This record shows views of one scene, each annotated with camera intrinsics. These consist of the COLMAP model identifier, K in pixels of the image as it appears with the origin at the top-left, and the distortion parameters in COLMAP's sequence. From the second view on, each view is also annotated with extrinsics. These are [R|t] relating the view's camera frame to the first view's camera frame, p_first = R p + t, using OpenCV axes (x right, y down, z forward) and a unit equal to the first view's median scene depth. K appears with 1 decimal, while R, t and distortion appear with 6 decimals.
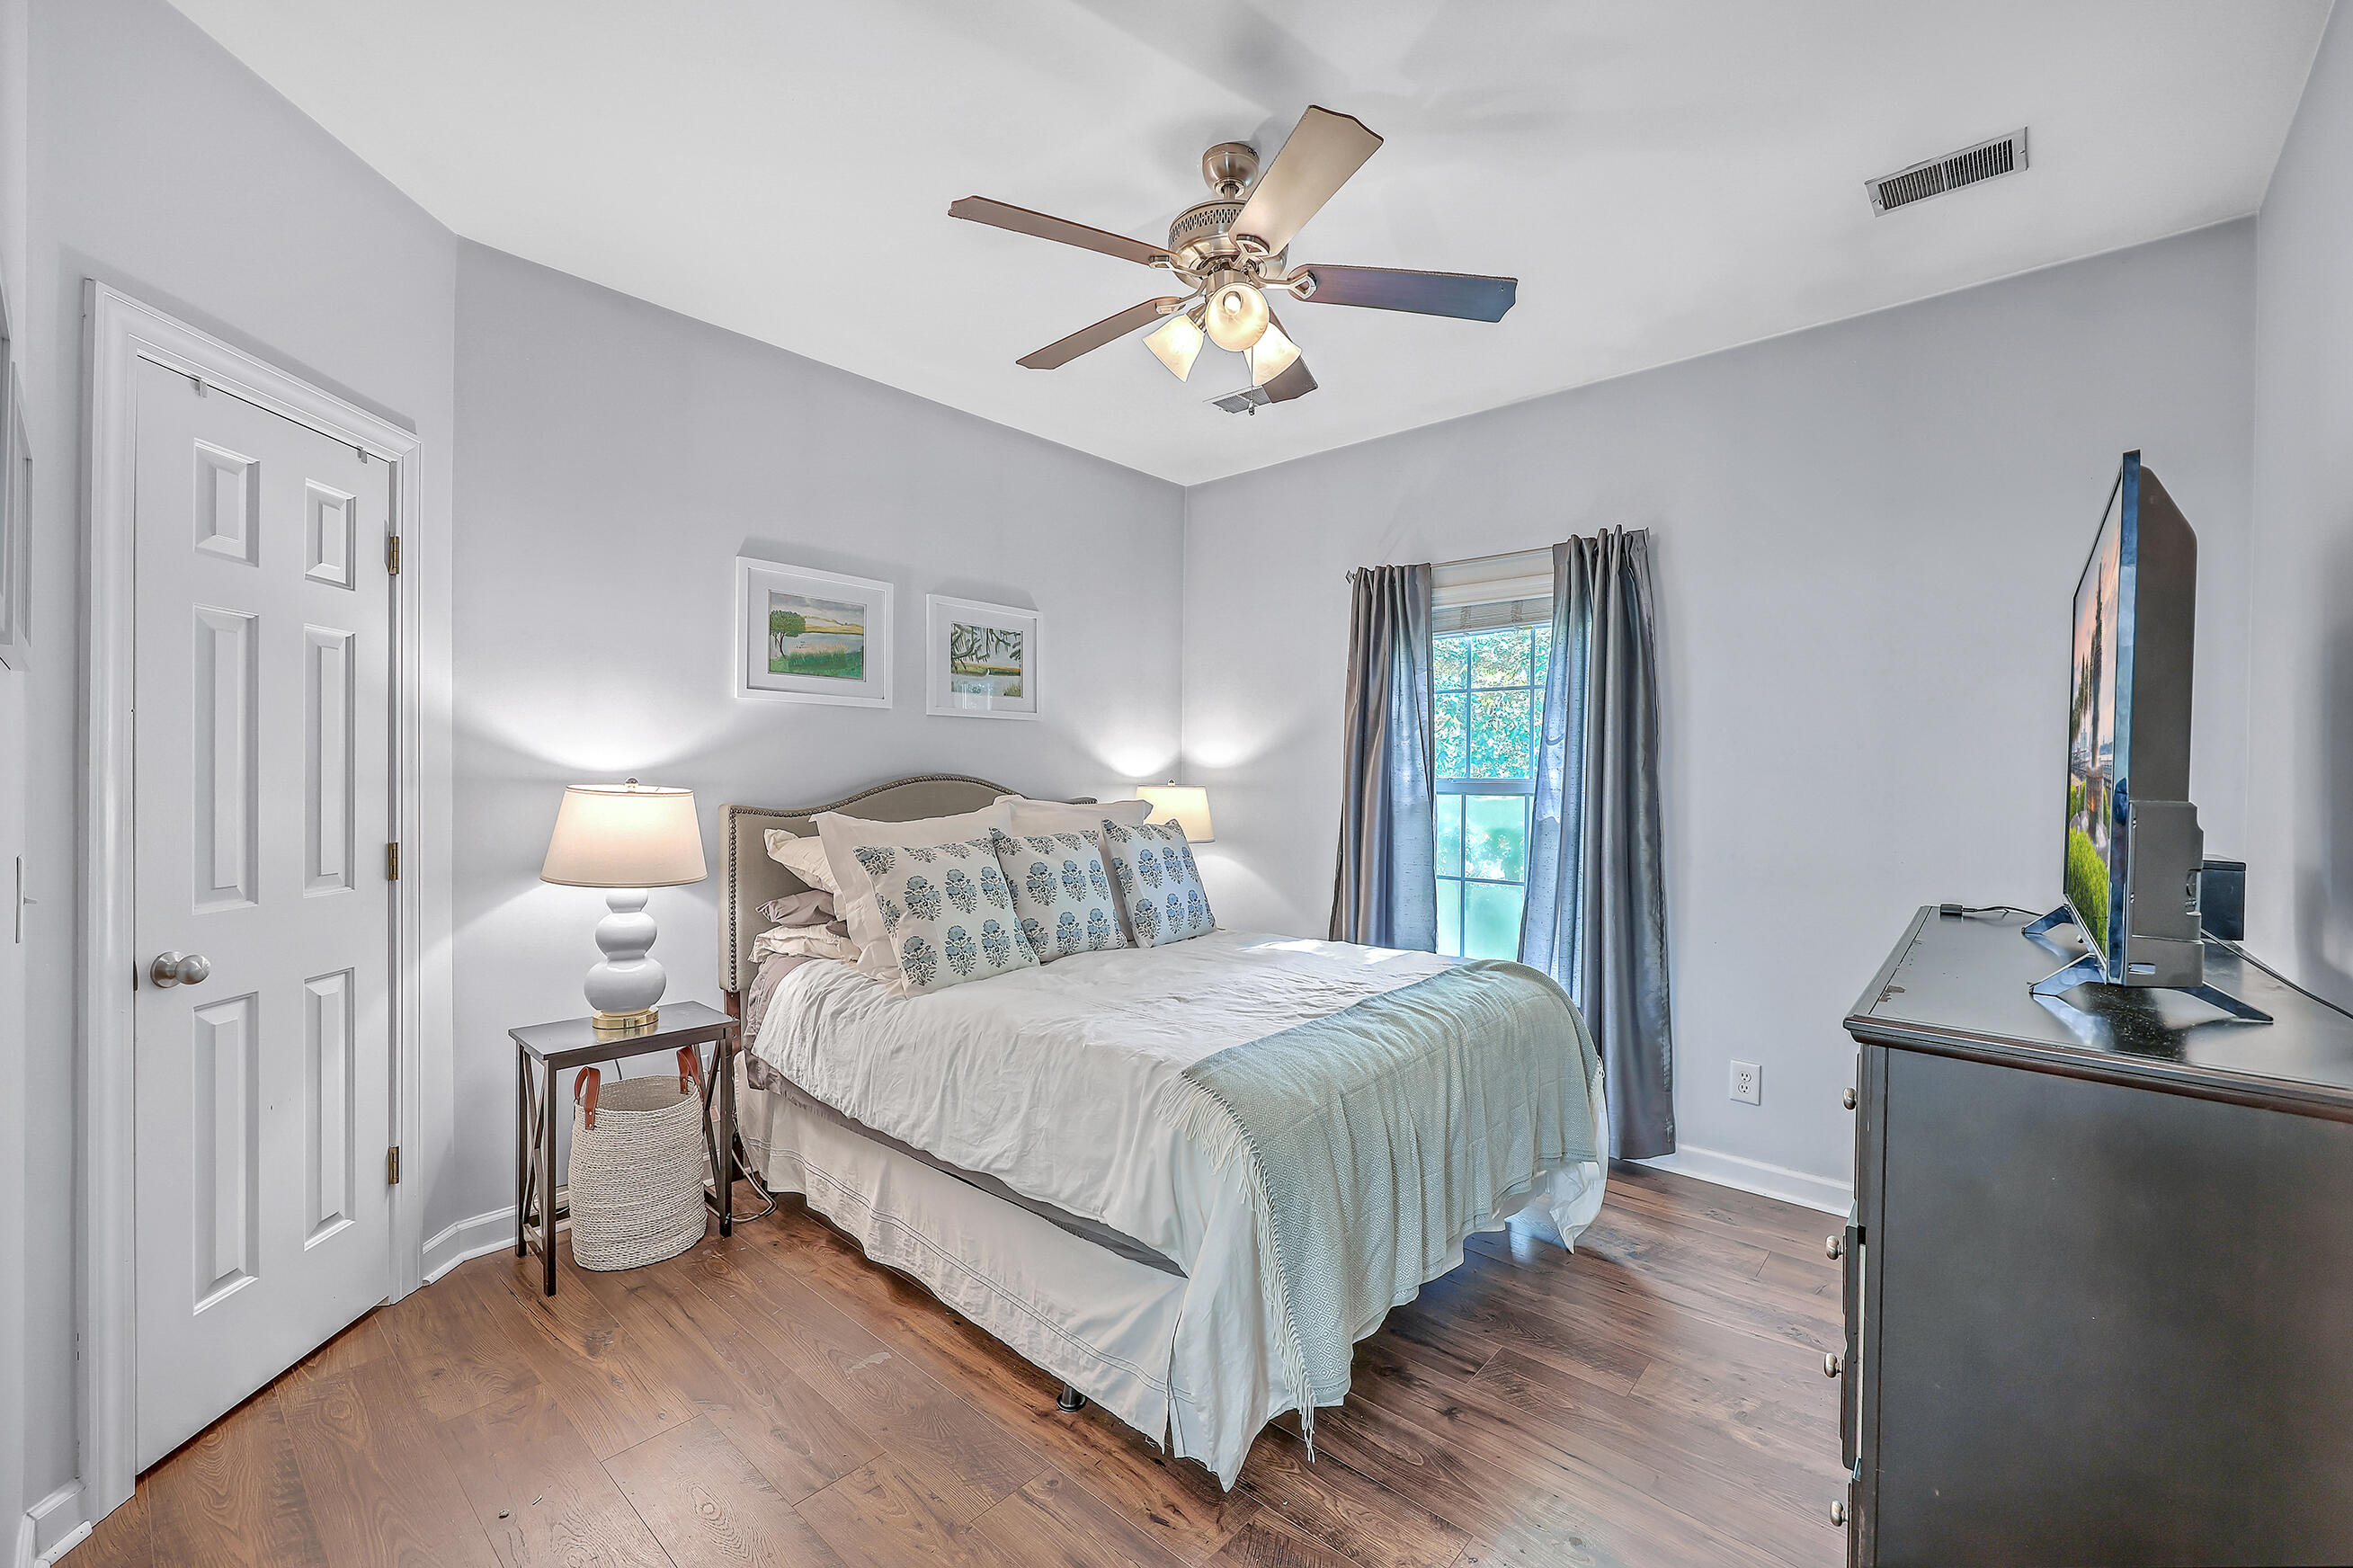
lens RADIAL K [[958.9, 0, 1179.0], [0, 958.9, 812.1], [0, 0, 1]] dist [0.000623, -0.000337]
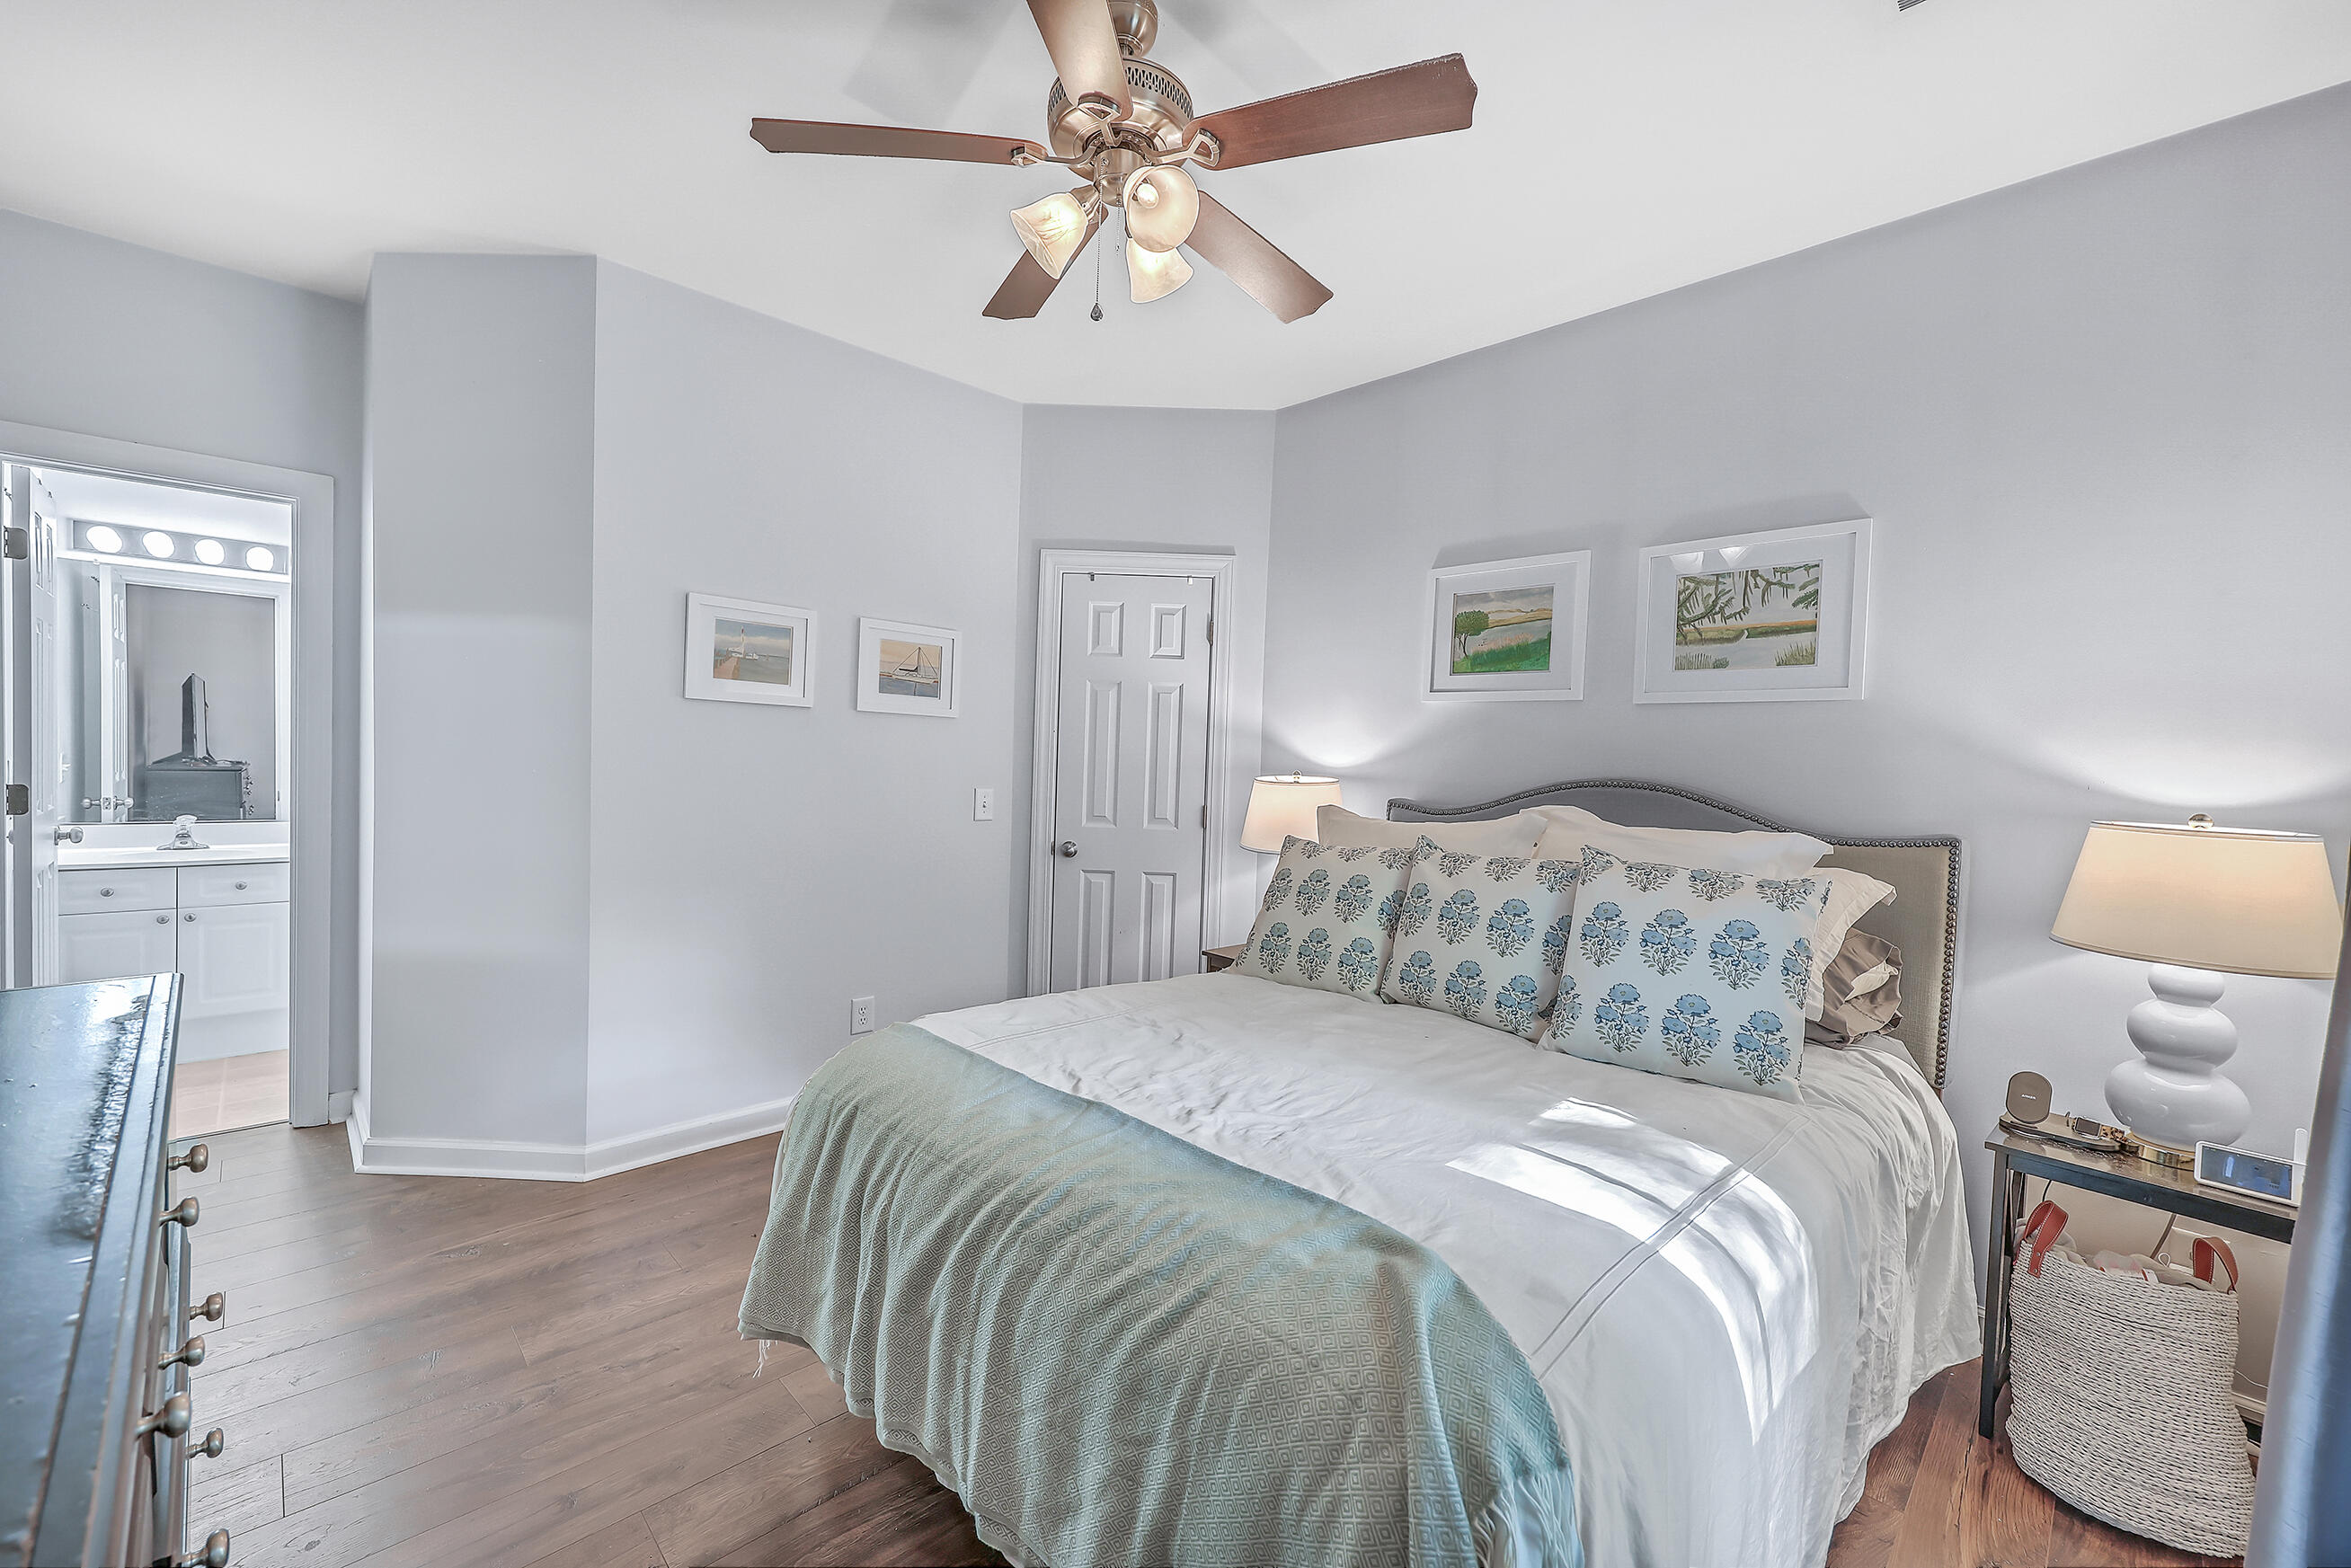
lens RADIAL K [[963.2, 0, 1182.4], [0, 963.2, 780.0], [0, 0, 1]] dist [-0.000200, -0.000205]
pose [[-0.071170, 0.008237, -0.997430, 0.594763], [-0.080904, 0.996624, 0.014004, -0.023814], [0.994178, 0.081692, -0.070263, 0.767108]]
